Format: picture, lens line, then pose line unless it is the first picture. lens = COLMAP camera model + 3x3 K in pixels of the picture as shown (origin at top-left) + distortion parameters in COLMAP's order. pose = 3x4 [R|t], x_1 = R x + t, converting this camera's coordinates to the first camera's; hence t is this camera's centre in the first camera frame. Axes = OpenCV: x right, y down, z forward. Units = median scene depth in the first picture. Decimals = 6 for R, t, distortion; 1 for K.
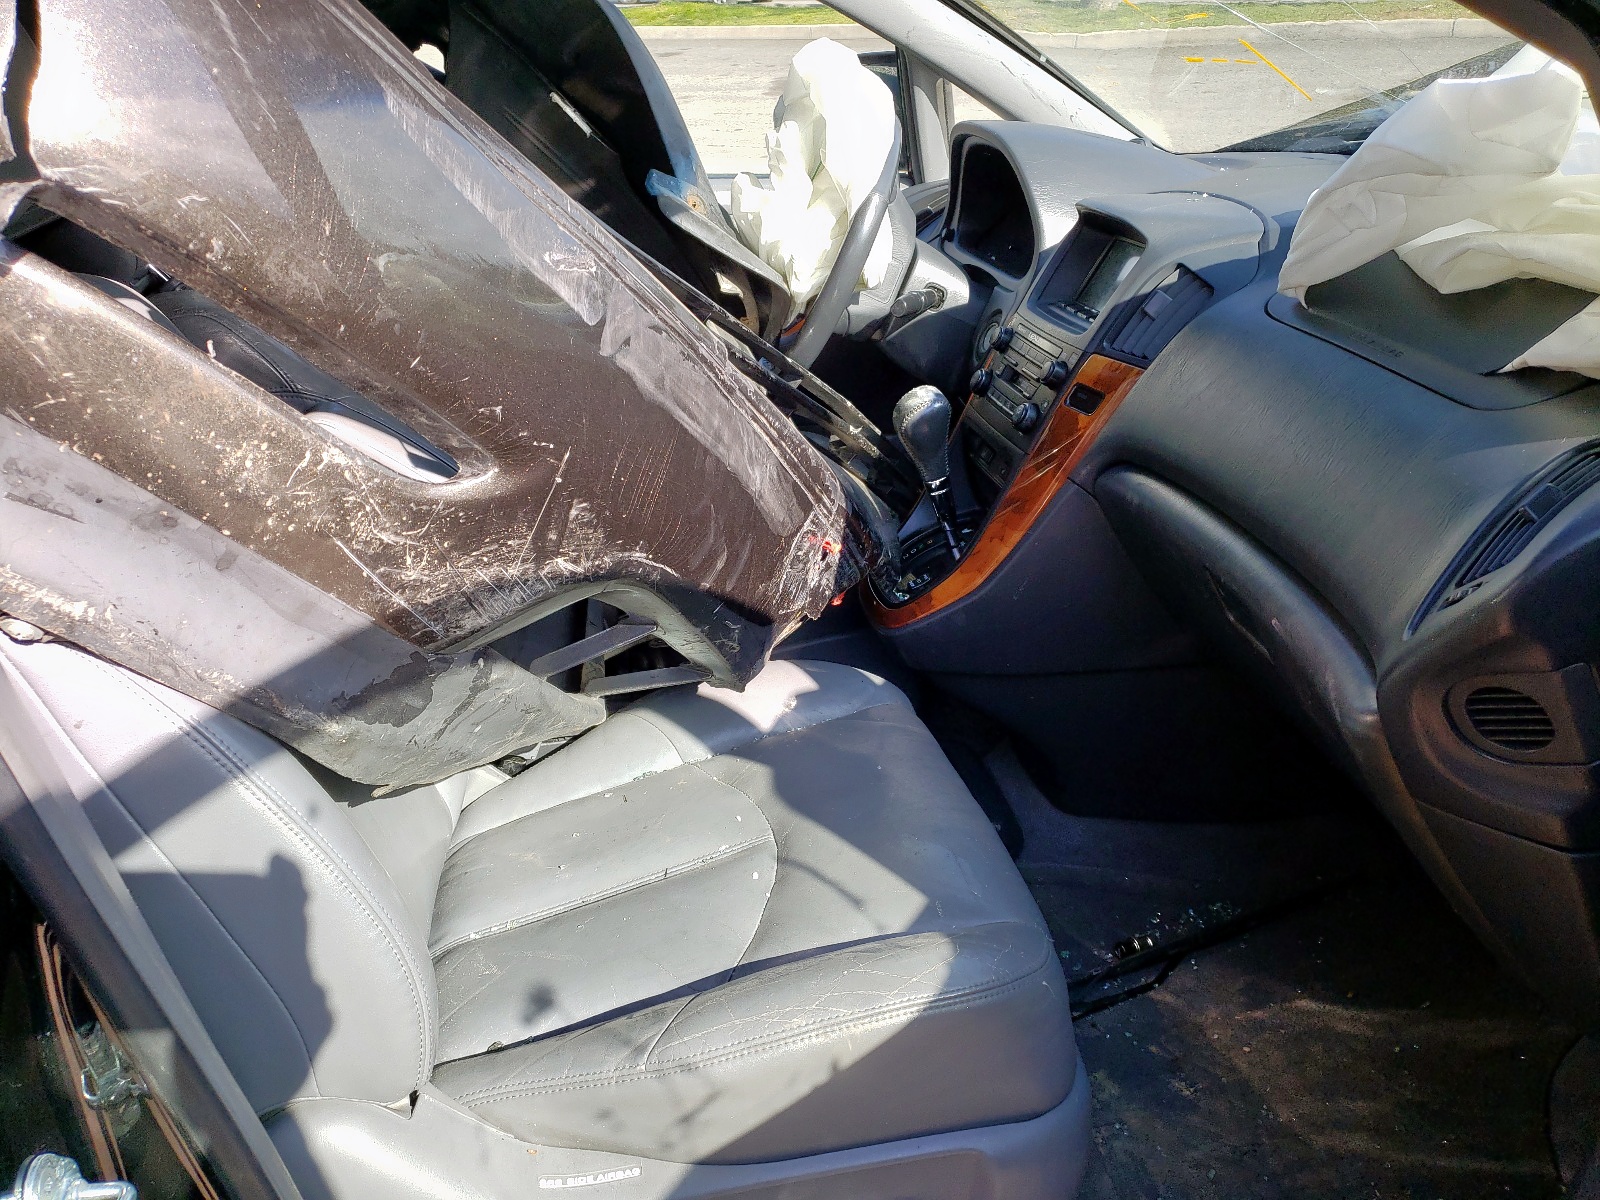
lens RADIAL K [[1294.7, 0, 794.1], [0, 1294.7, 609.1], [0, 0, 1]] dist [0.026481, -0.016526]
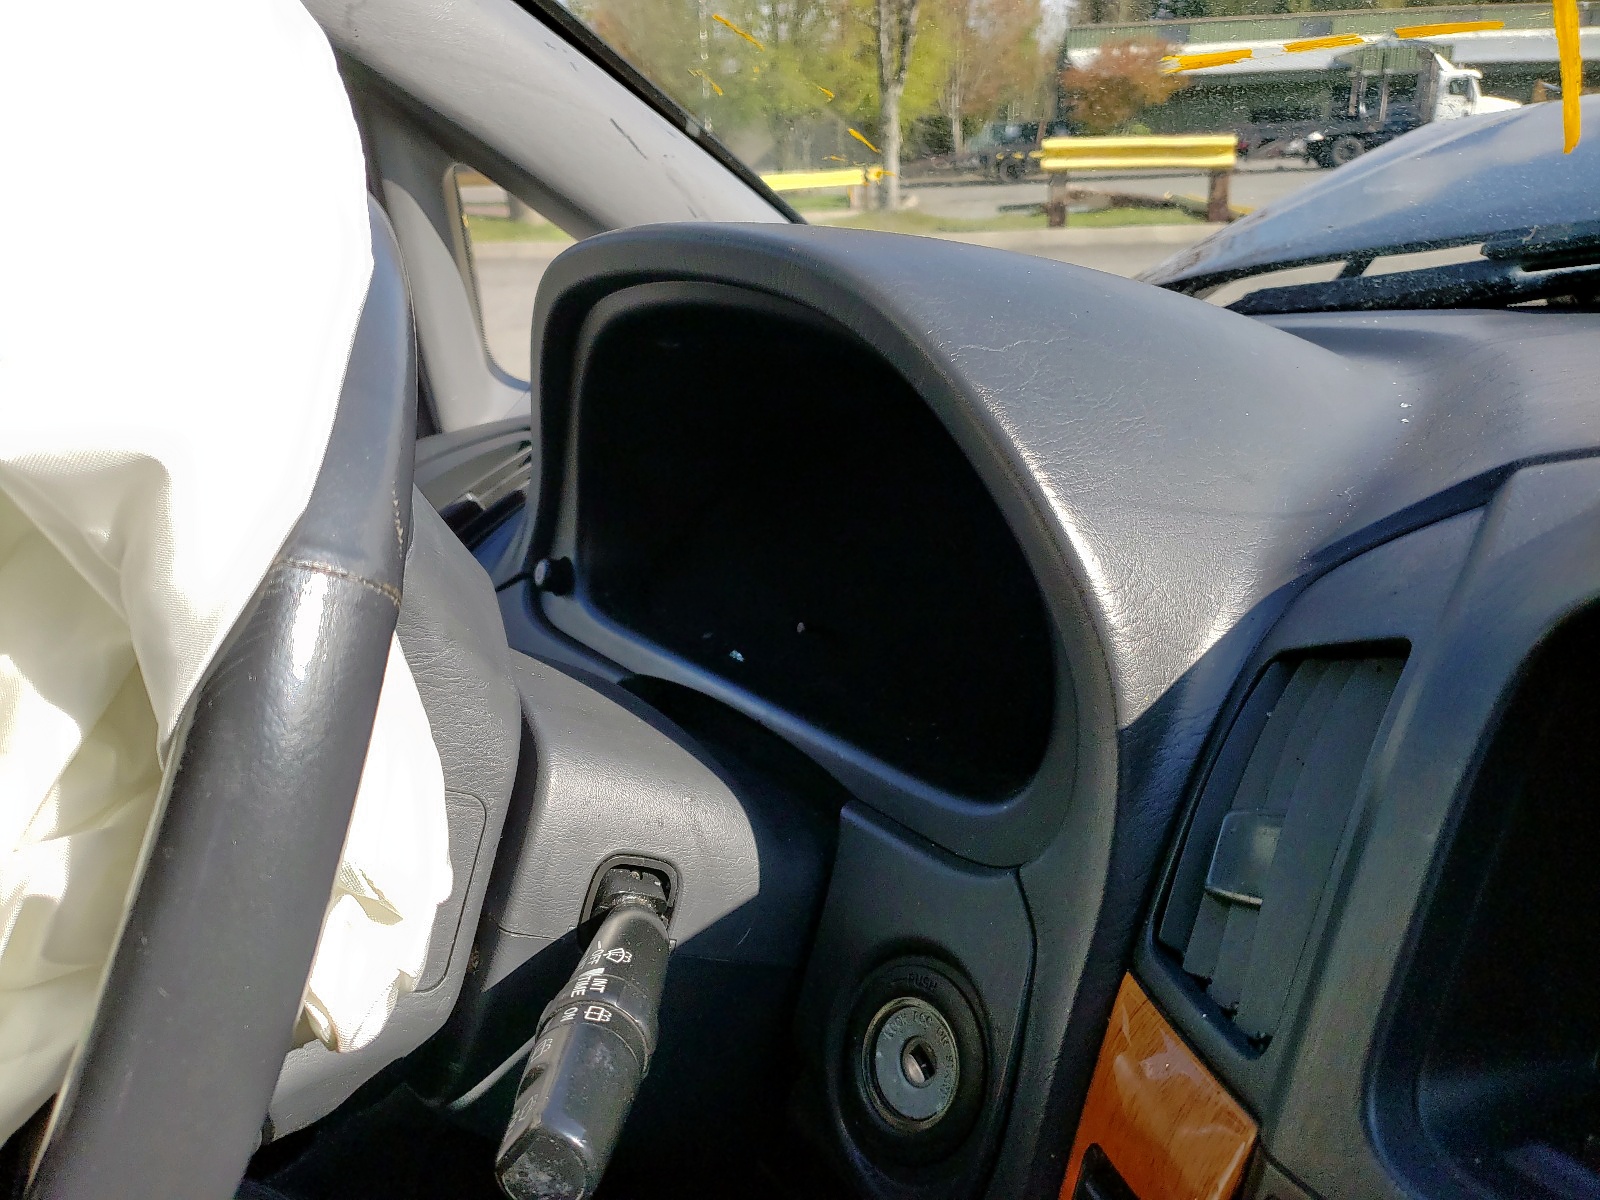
lens RADIAL K [[1294.7, 0, 794.1], [0, 1294.7, 609.1], [0, 0, 1]] dist [0.026481, -0.016526]
pose [[0.914355, -0.131096, 0.383105, 0.050011], [0.189693, 0.974575, -0.119246, -0.257828], [-0.357732, 0.181705, 0.915975, 0.754110]]
